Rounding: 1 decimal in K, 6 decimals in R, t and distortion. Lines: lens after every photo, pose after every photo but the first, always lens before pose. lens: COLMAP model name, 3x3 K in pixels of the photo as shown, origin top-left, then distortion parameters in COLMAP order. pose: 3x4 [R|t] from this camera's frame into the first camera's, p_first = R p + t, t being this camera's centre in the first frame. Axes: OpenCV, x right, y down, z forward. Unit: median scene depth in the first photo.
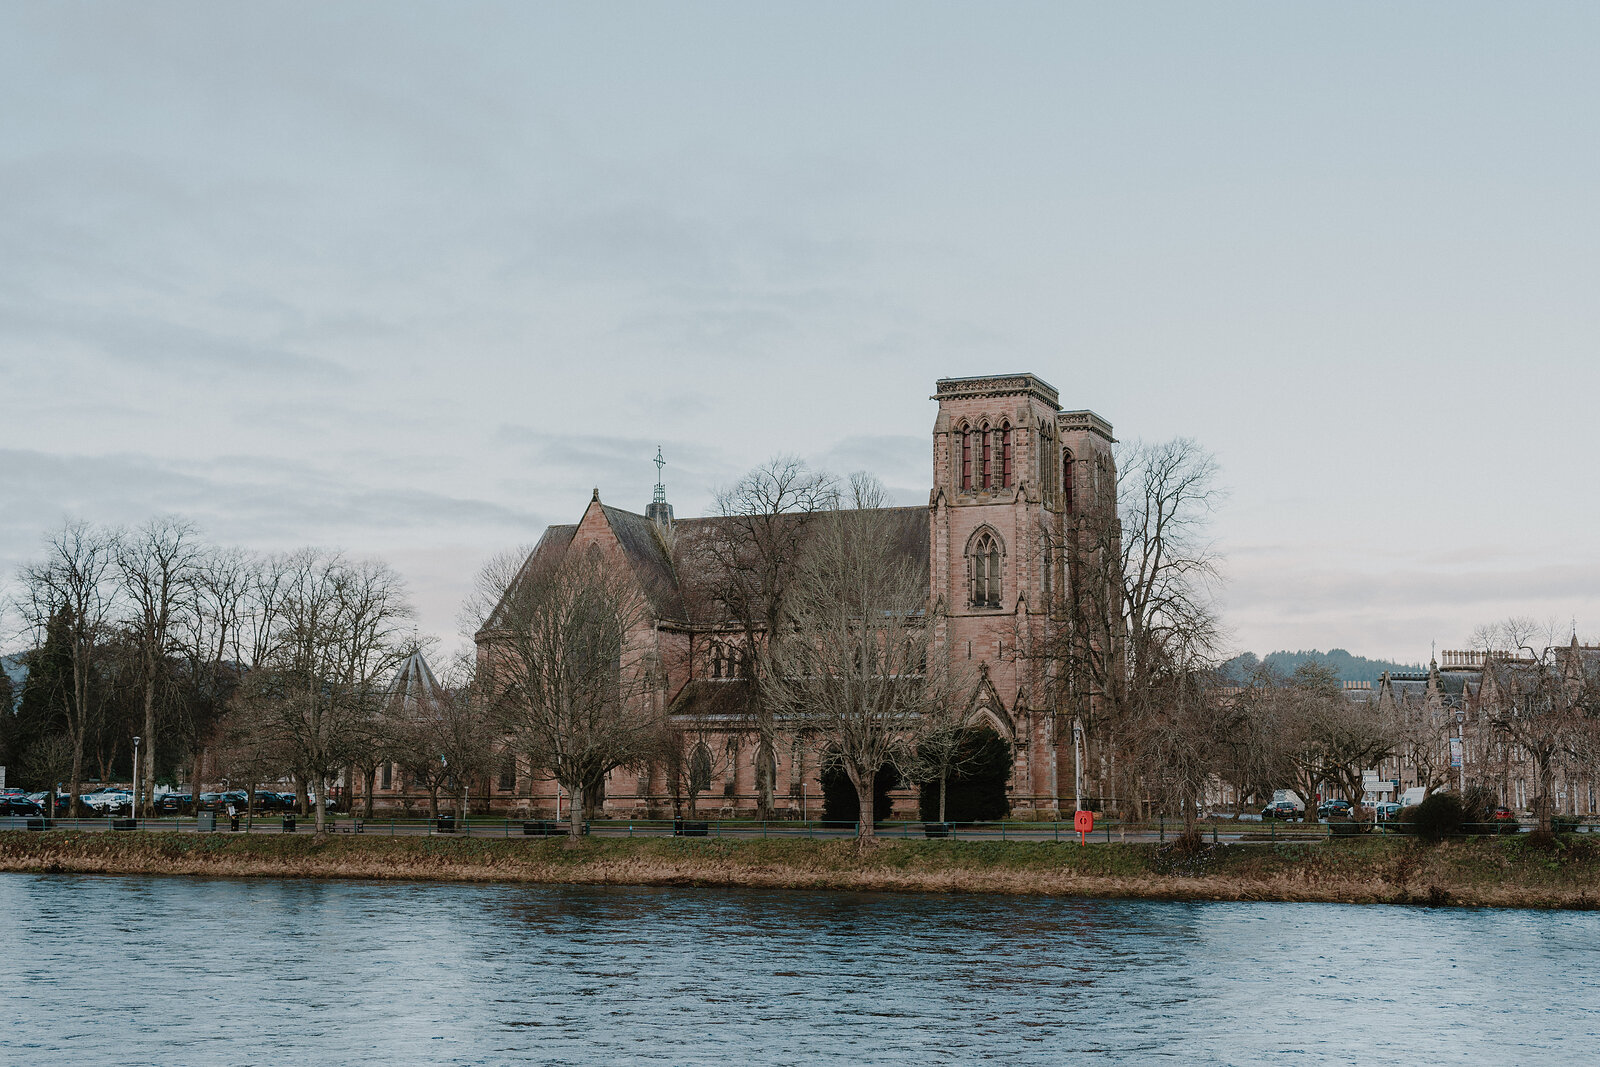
lens RADIAL K [[2231.3, 0, 800.0], [0, 2231.3, 533.5], [0, 0, 1]] dist [-0.018600, 0.022659]
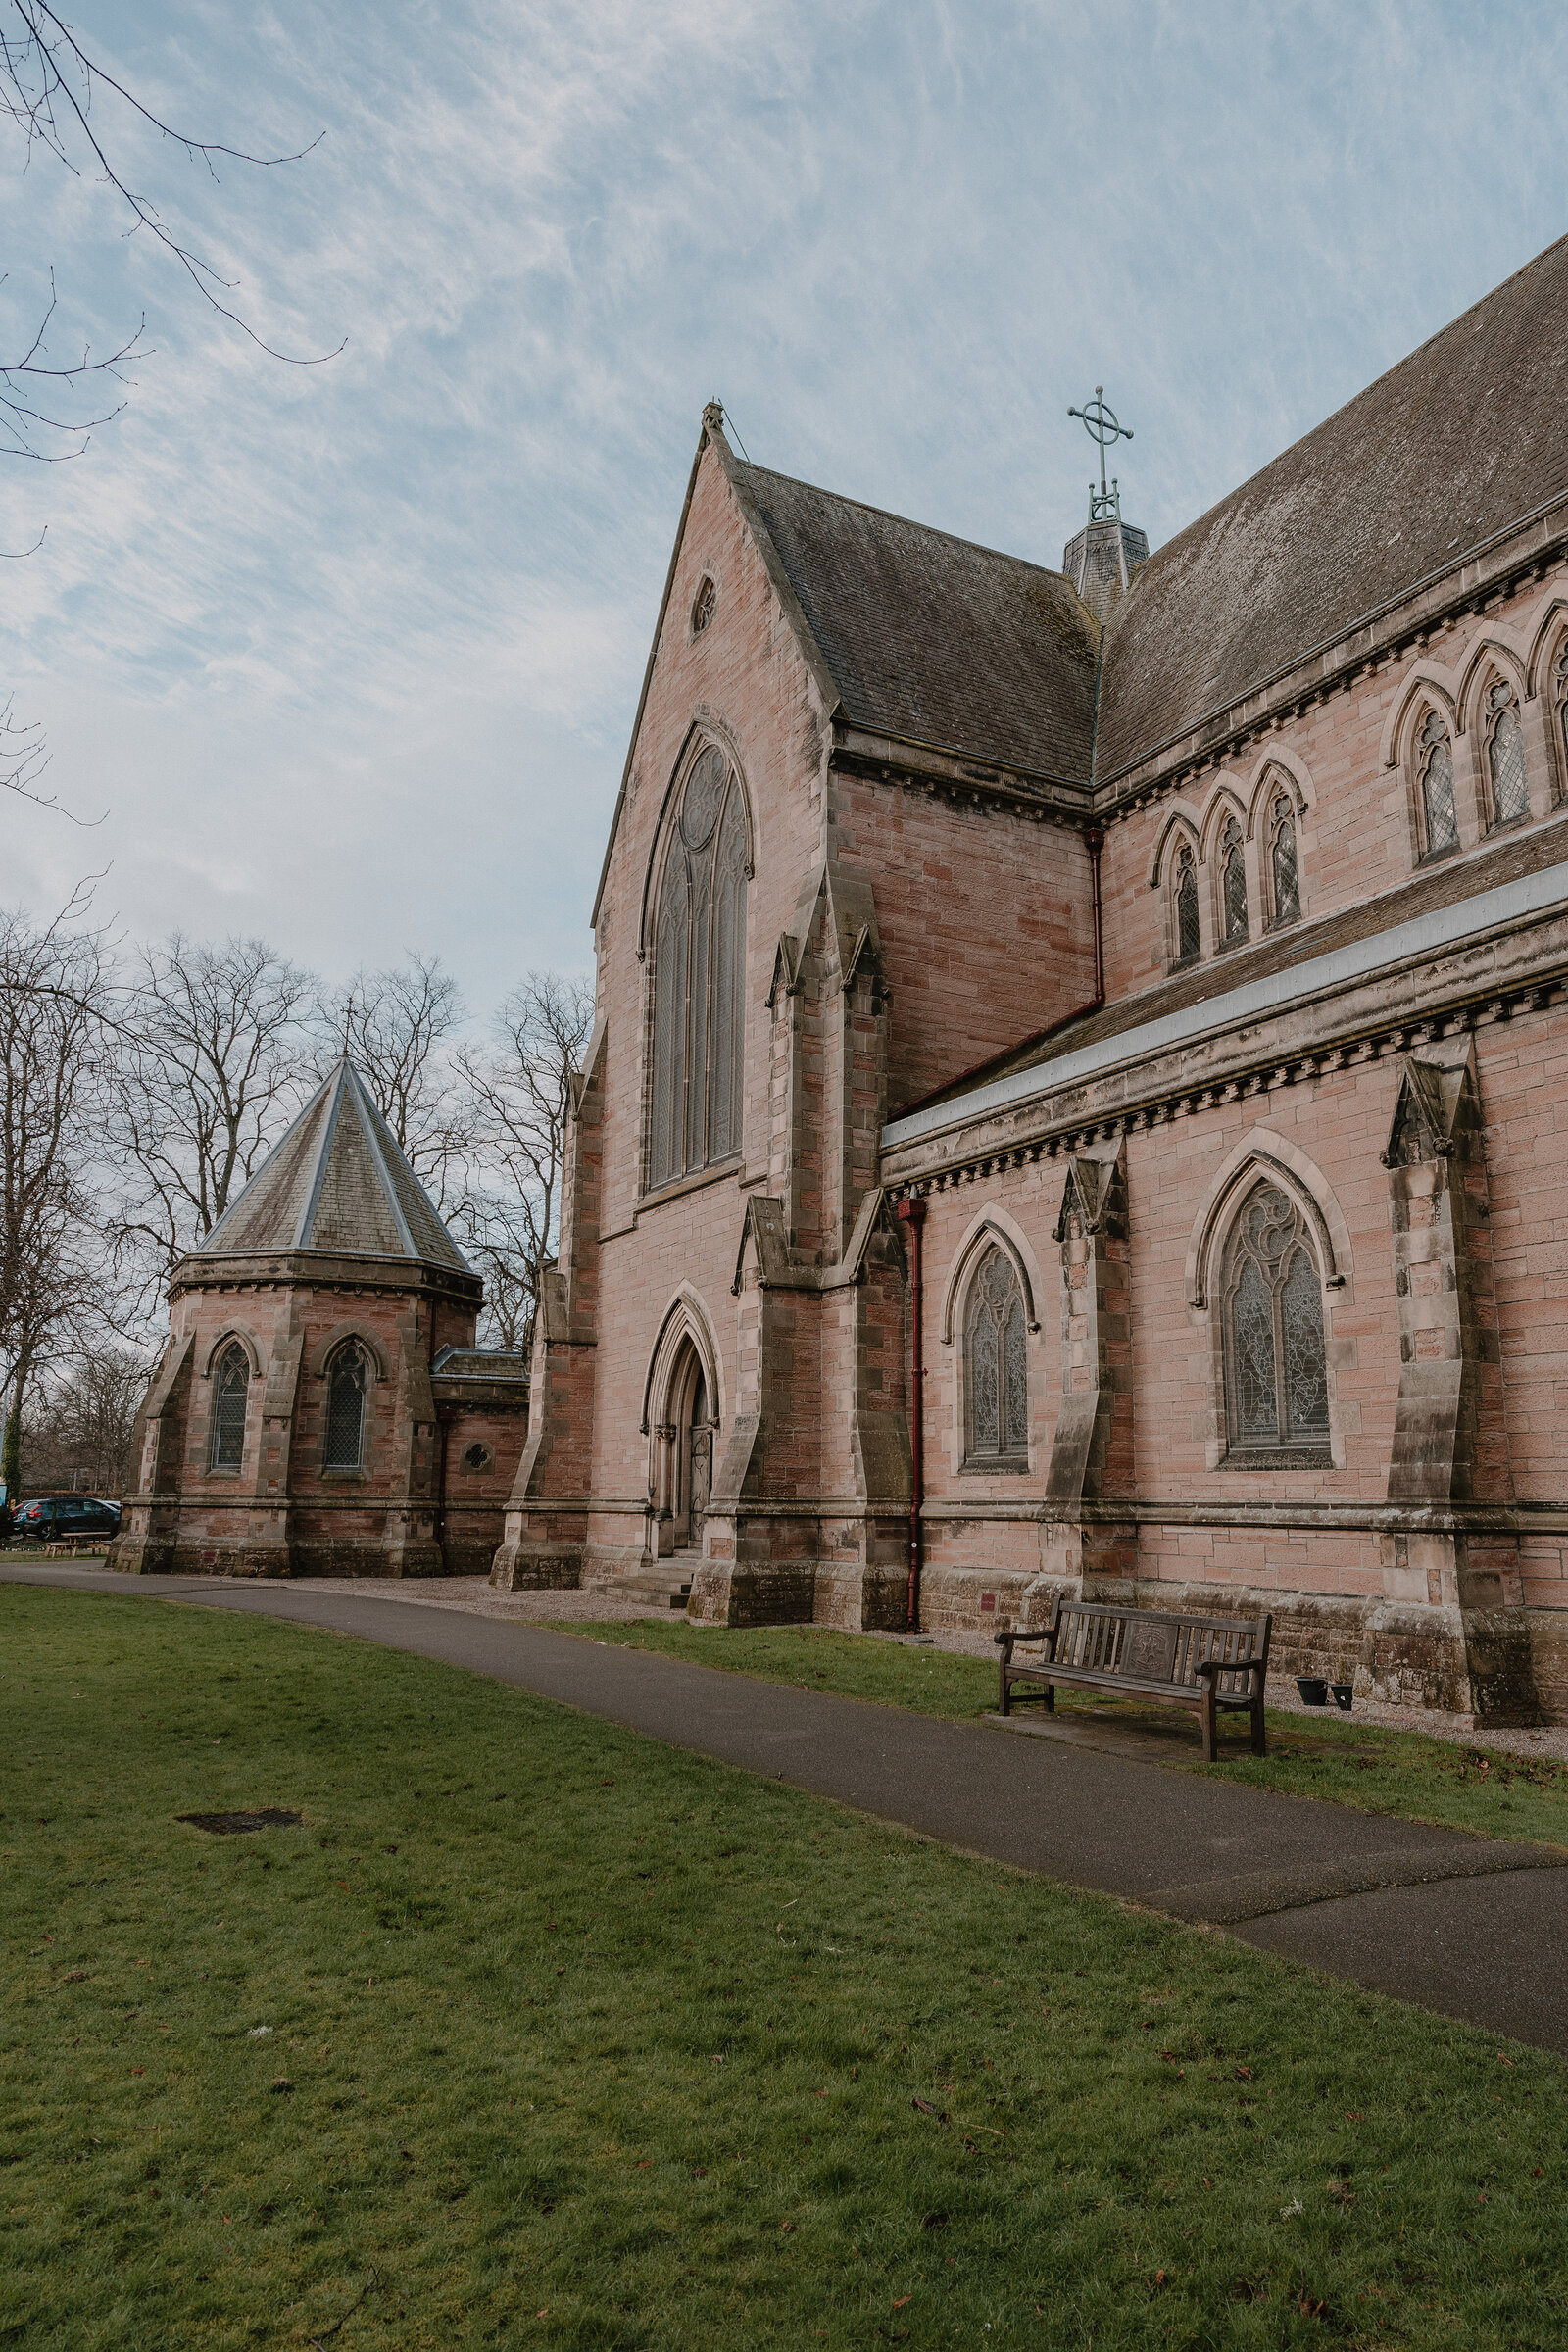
lens RADIAL K [[1543.3, 0, 778.0], [0, 1543.3, 1167.0], [0, 0, 1]] dist [-0.005403, 0.006287]
pose [[0.772053, -0.128018, -0.622531, 0.026783], [0.065059, 0.990277, -0.122957, 0.107639], [0.632219, 0.054429, 0.772876, 0.915680]]
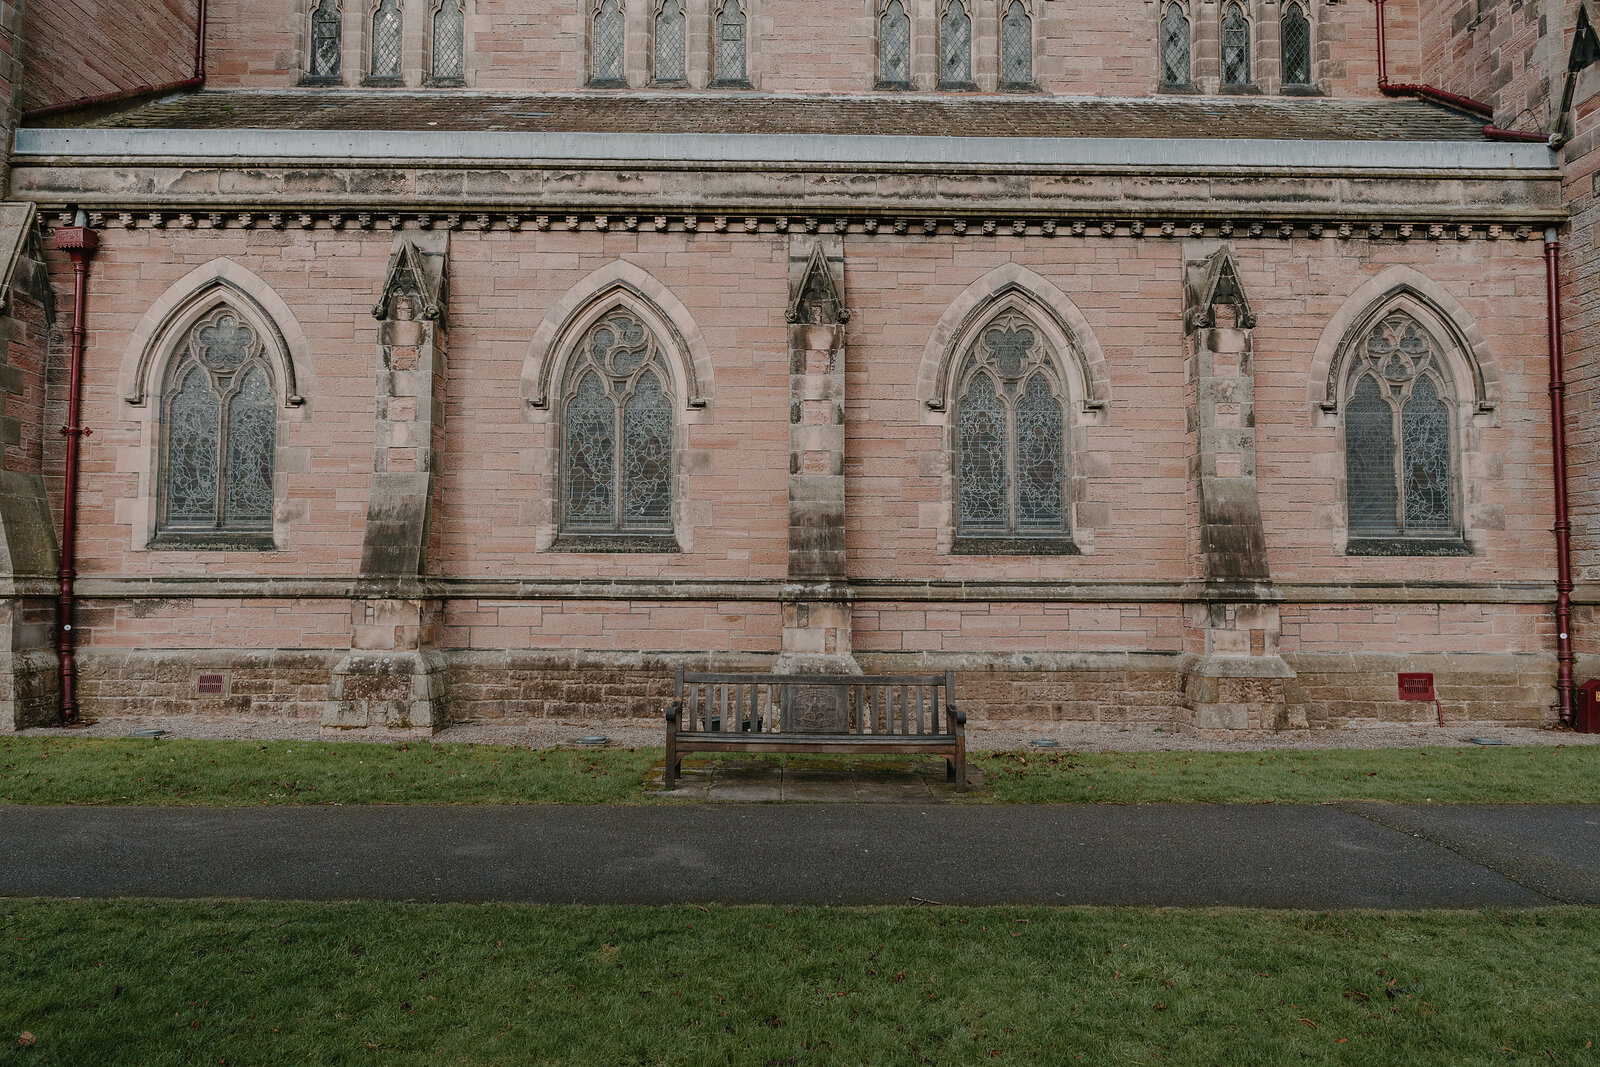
lens RADIAL K [[1049.9, 0, 795.1], [0, 1049.9, 531.9], [0, 0, 1]] dist [-0.005403, 0.006287]
pose [[0.919418, 0.024739, 0.392504, -0.035723], [-0.049850, 0.997301, 0.053913, 0.110429], [-0.390111, -0.069135, 0.918169, 0.936202]]
